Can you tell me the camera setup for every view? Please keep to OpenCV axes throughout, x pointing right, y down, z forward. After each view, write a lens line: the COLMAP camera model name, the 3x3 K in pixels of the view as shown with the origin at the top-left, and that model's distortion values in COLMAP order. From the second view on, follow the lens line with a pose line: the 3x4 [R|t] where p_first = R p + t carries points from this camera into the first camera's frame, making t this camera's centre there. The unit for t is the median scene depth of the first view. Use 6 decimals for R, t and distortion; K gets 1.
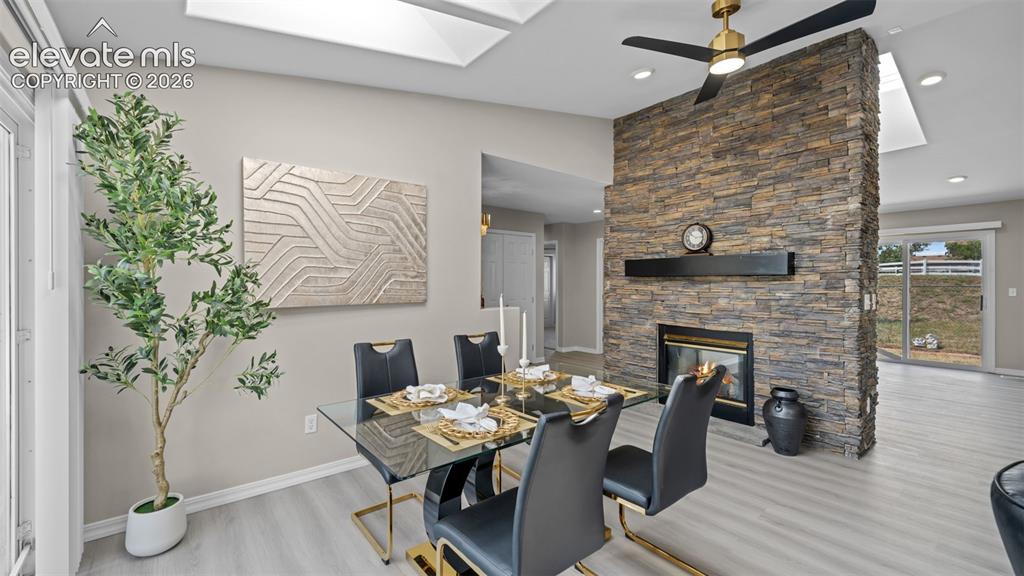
lens RADIAL K [[415.2, 0, 509.7], [0, 415.2, 285.2], [0, 0, 1]] dist [-0.002758, -0.000356]
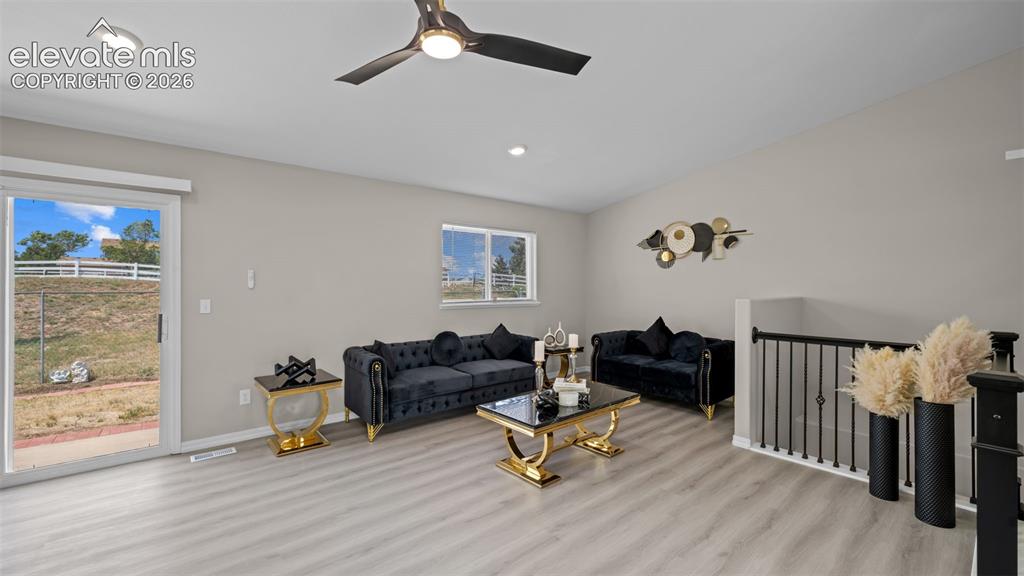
lens RADIAL K [[415.2, 0, 509.7], [0, 415.2, 285.2], [0, 0, 1]] dist [-0.002758, -0.000356]
pose [[-0.019716, 0.003796, 0.999798, 0.186698], [0.003810, 0.999986, -0.003722, -0.002937], [-0.999798, 0.003735, -0.019730, 0.174859]]
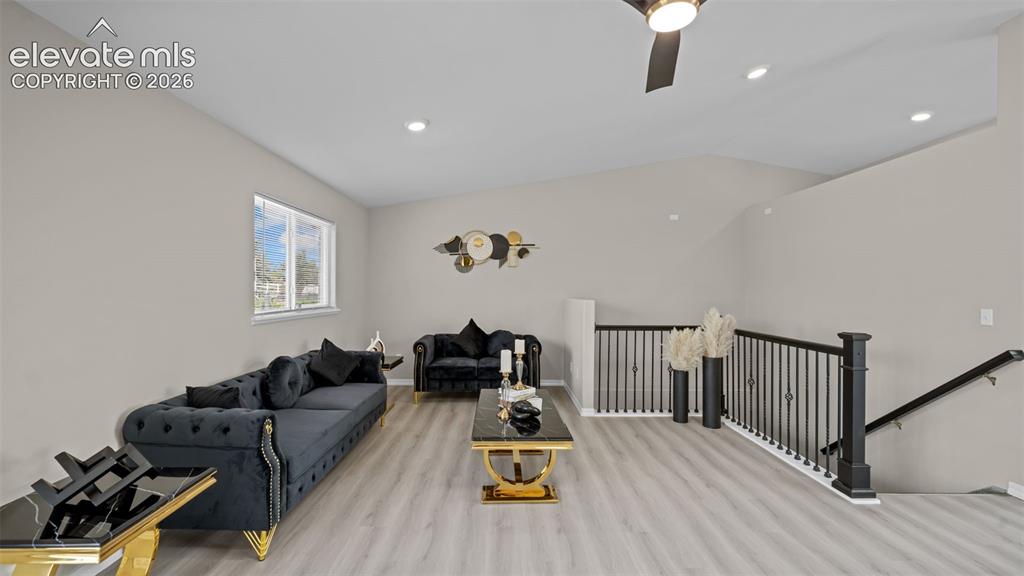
lens RADIAL K [[412.8, 0, 507.5], [0, 412.8, 291.3], [0, 0, 1]] dist [-0.000596, -0.000221]
pose [[-0.785281, -0.002969, 0.619133, 0.245918], [-0.000262, 0.999990, 0.004462, -0.003240], [-0.619140, 0.003342, -0.785274, 0.259364]]
